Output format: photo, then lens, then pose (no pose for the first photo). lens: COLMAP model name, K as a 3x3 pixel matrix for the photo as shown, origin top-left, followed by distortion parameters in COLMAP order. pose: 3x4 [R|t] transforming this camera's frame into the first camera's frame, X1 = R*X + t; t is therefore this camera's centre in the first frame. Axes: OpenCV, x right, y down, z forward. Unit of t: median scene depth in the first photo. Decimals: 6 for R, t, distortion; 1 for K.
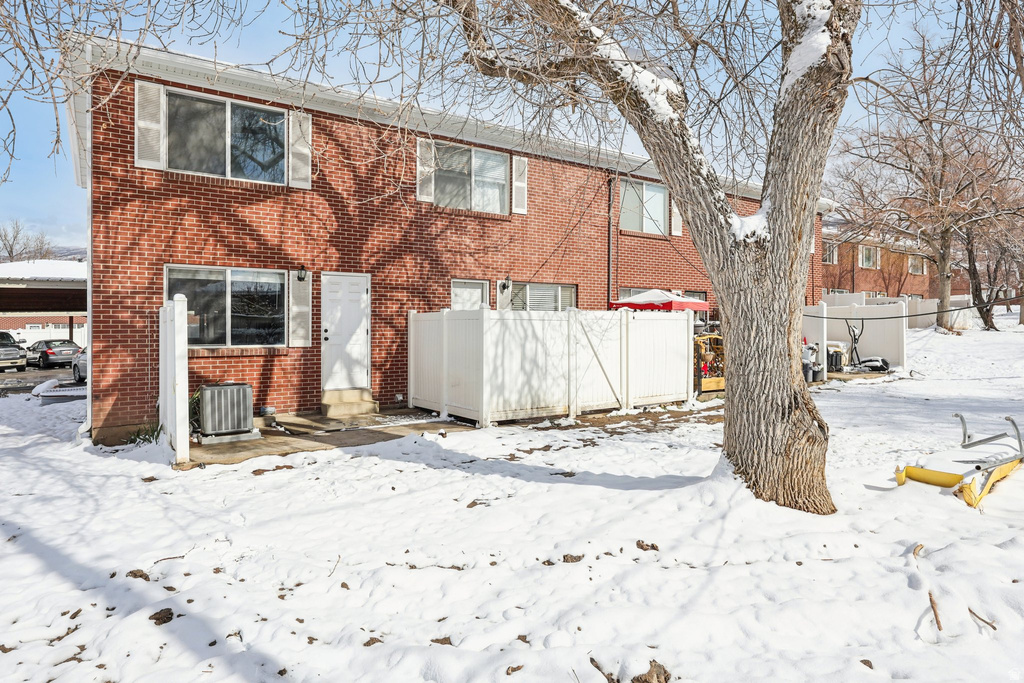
lens RADIAL K [[625.8, 0, 507.5], [0, 625.8, 336.1], [0, 0, 1]] dist [-0.006971, 0.000071]
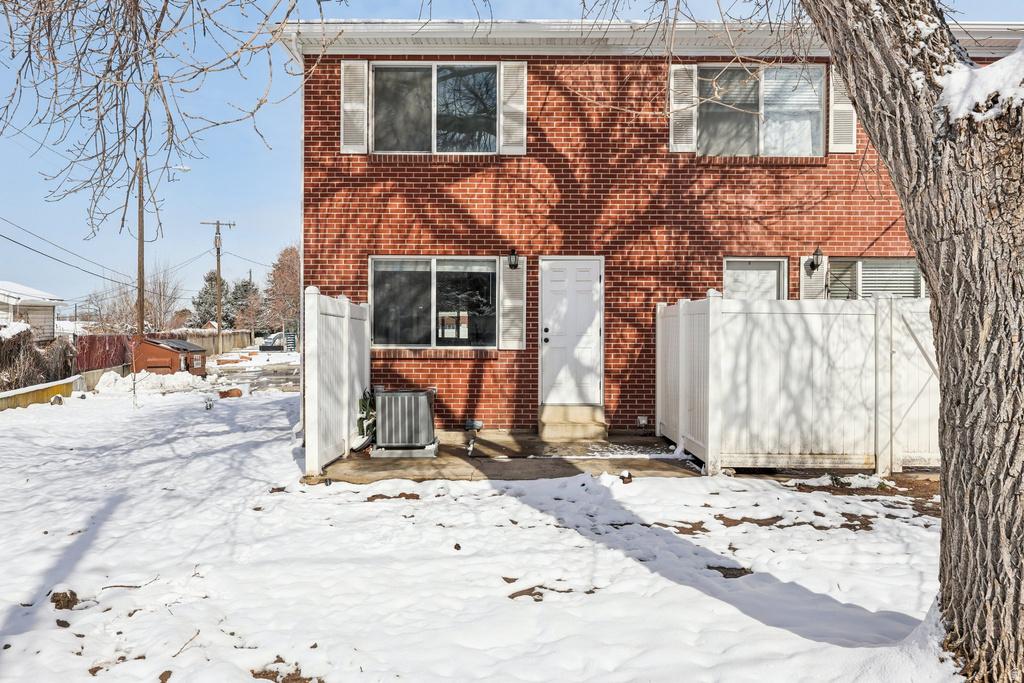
lens RADIAL K [[738.8, 0, 512.9], [0, 738.8, 335.7], [0, 0, 1]] dist [-0.003389, -0.004262]
pose [[0.818135, 0.007688, -0.574975, 0.230351], [-0.011327, 0.999932, -0.002747, 0.001914], [0.574915, 0.008760, 0.818166, 0.220773]]
